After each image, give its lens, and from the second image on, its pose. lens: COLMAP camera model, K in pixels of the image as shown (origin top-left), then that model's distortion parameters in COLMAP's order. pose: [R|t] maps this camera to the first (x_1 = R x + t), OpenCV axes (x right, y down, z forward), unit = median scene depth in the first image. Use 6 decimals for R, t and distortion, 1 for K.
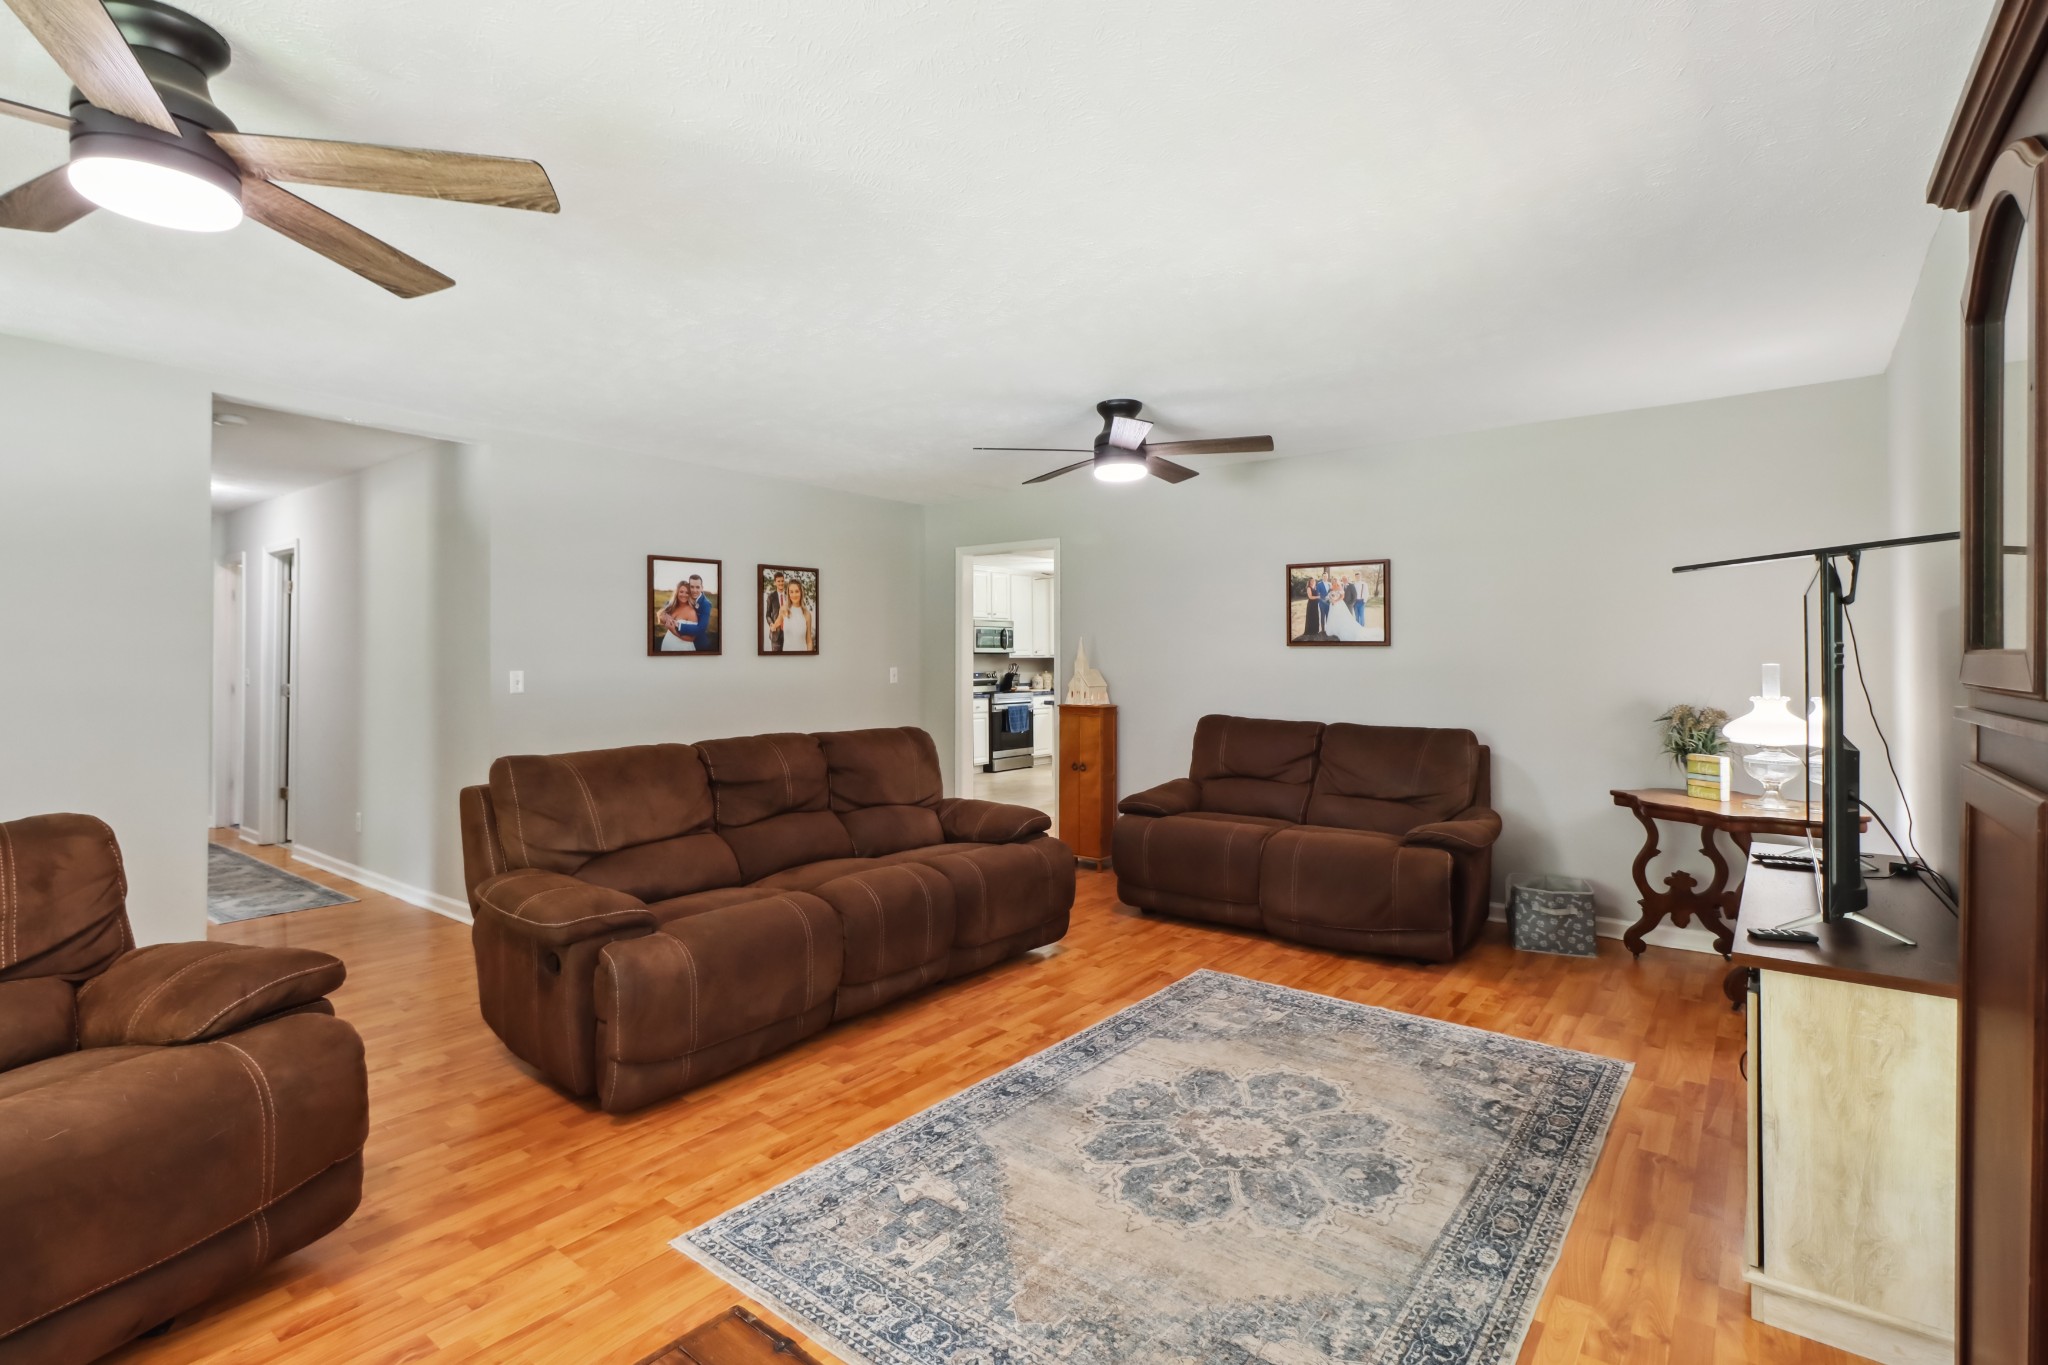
lens RADIAL K [[961.8, 0, 1041.3], [0, 961.8, 627.5], [0, 0, 1]] dist [-0.004989, -0.005884]
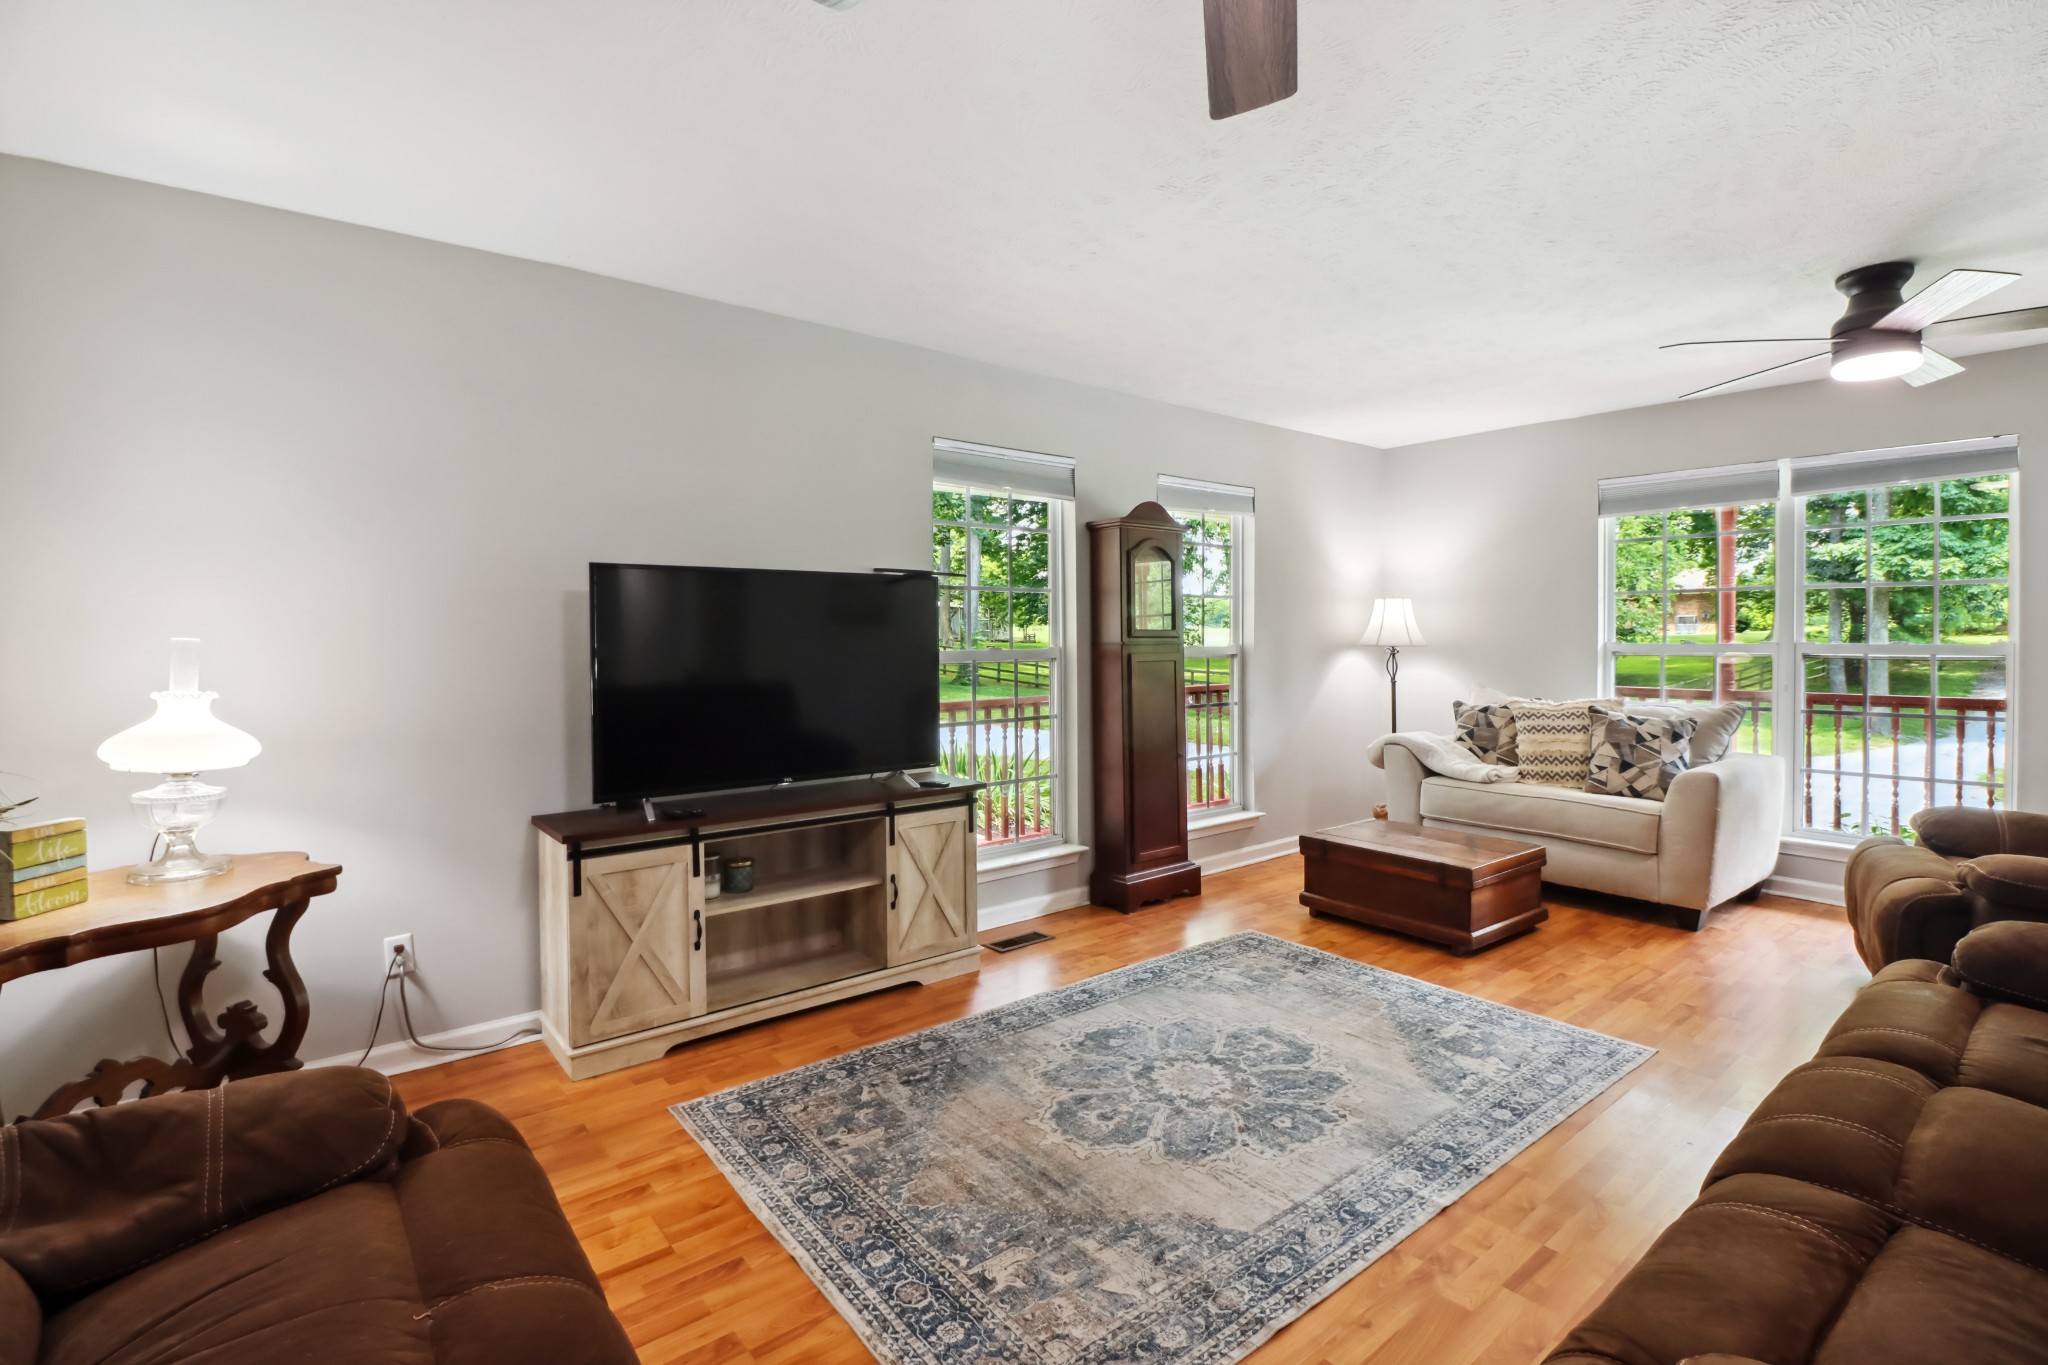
lens RADIAL K [[961.8, 0, 1041.8], [0, 961.8, 661.8], [0, 0, 1]] dist [-0.004989, -0.005884]
pose [[-0.973543, -0.001014, 0.228500, 0.107043], [-0.002668, 0.999972, -0.006930, 0.067588], [-0.228486, -0.007356, -0.973519, 1.727817]]
